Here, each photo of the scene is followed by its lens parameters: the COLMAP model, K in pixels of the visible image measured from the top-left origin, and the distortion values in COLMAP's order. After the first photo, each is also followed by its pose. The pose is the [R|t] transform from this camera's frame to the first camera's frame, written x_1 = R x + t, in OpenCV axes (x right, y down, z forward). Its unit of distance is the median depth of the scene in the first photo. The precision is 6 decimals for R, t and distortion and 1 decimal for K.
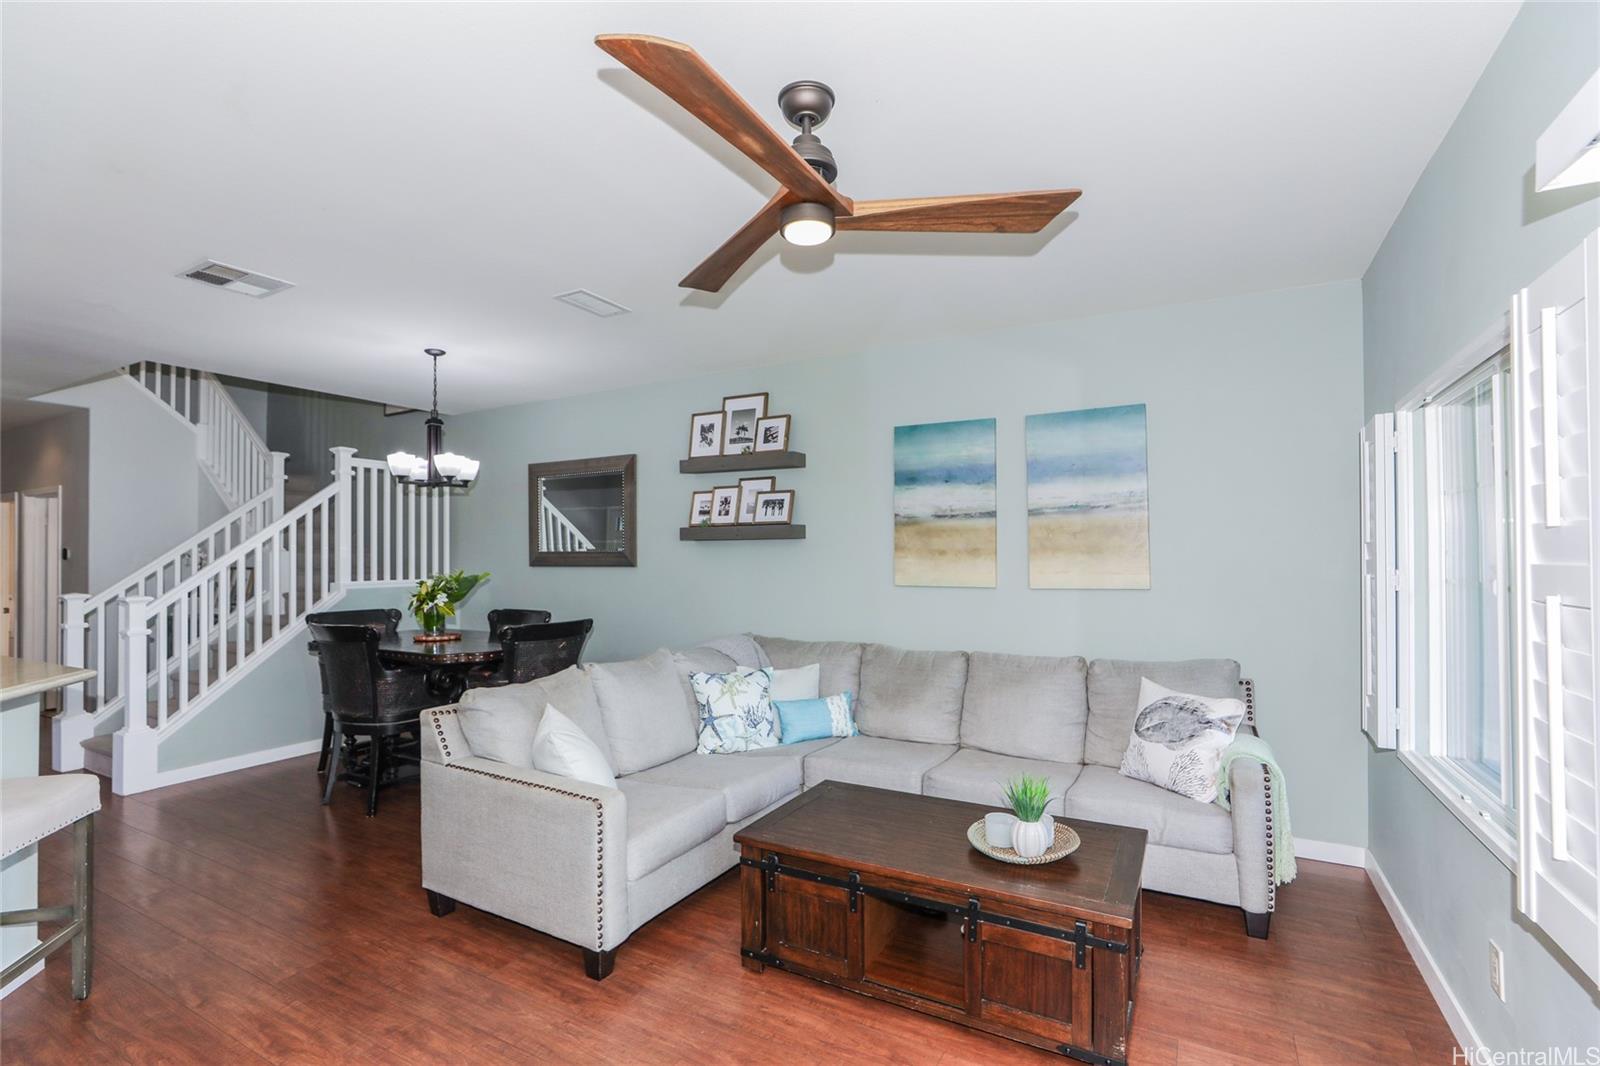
lens RADIAL K [[732.7, 0, 800.0], [0, 732.7, 533.0], [0, 0, 1]] dist [-0.028390, 0.000071]
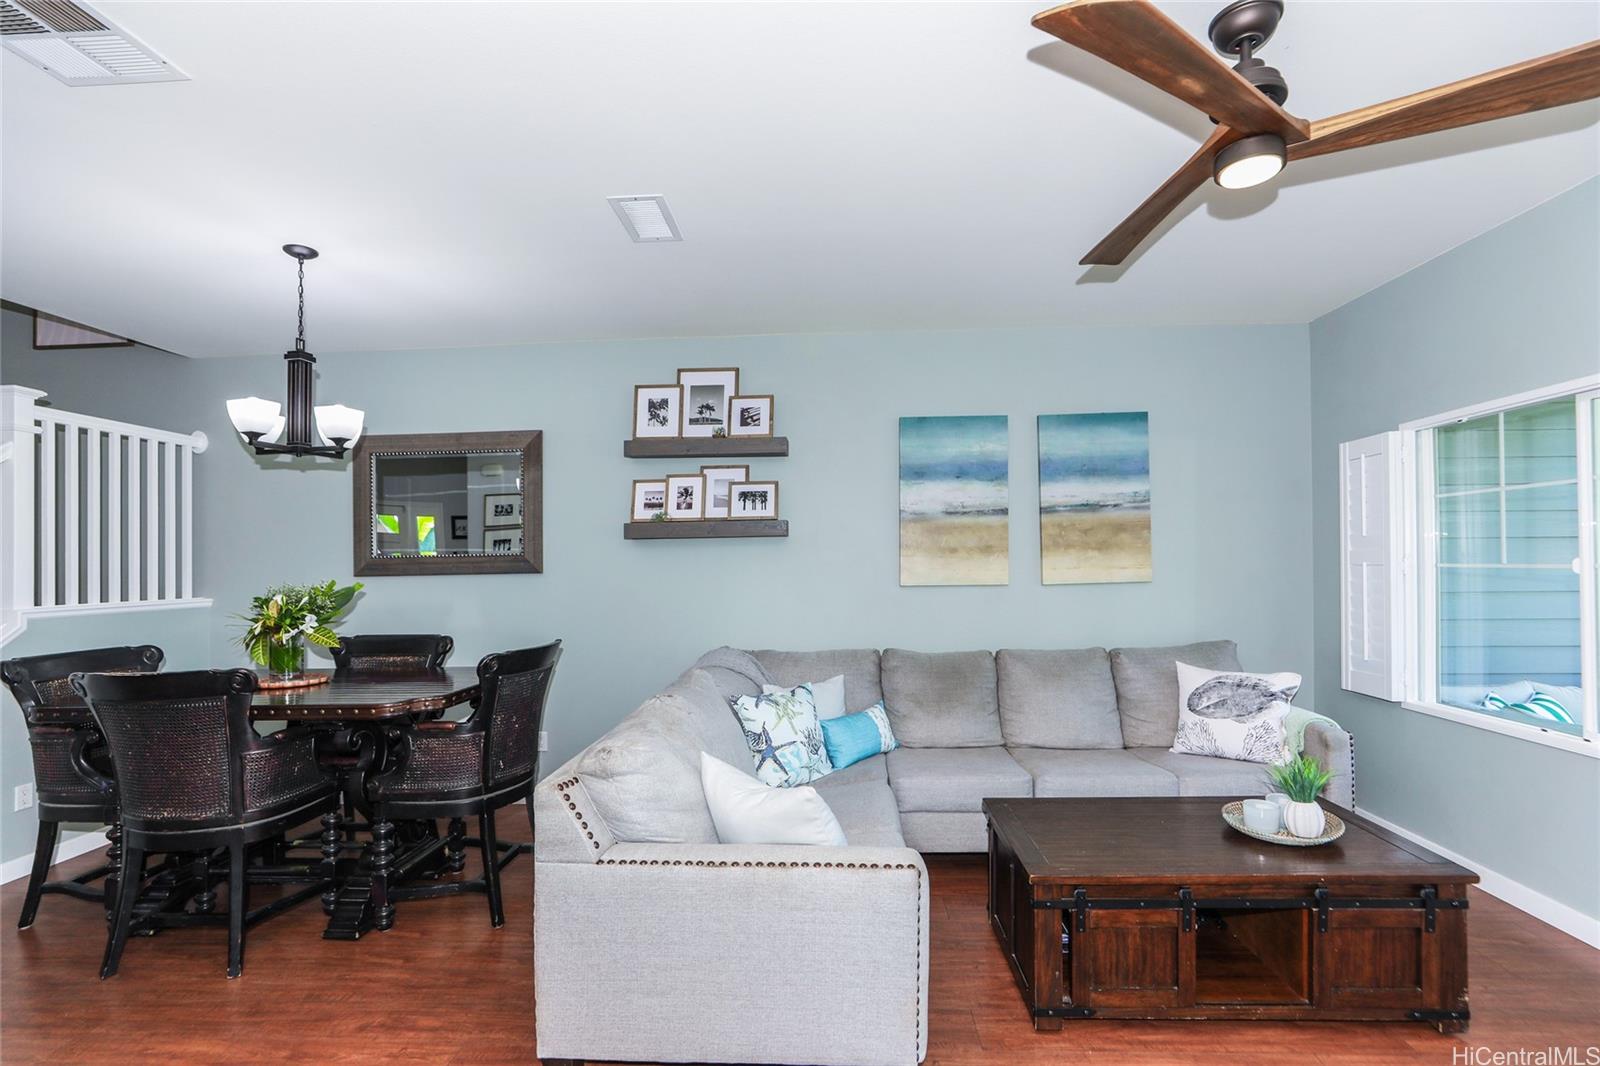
lens RADIAL K [[728.9, 0, 795.8], [0, 728.9, 555.9], [0, 0, 1]] dist [-0.029774, 0.011732]
pose [[0.897184, -0.004223, 0.441636, -0.382331], [-0.000484, 0.999944, 0.010545, 0.021754], [-0.441656, -0.009675, 0.897132, 0.209059]]
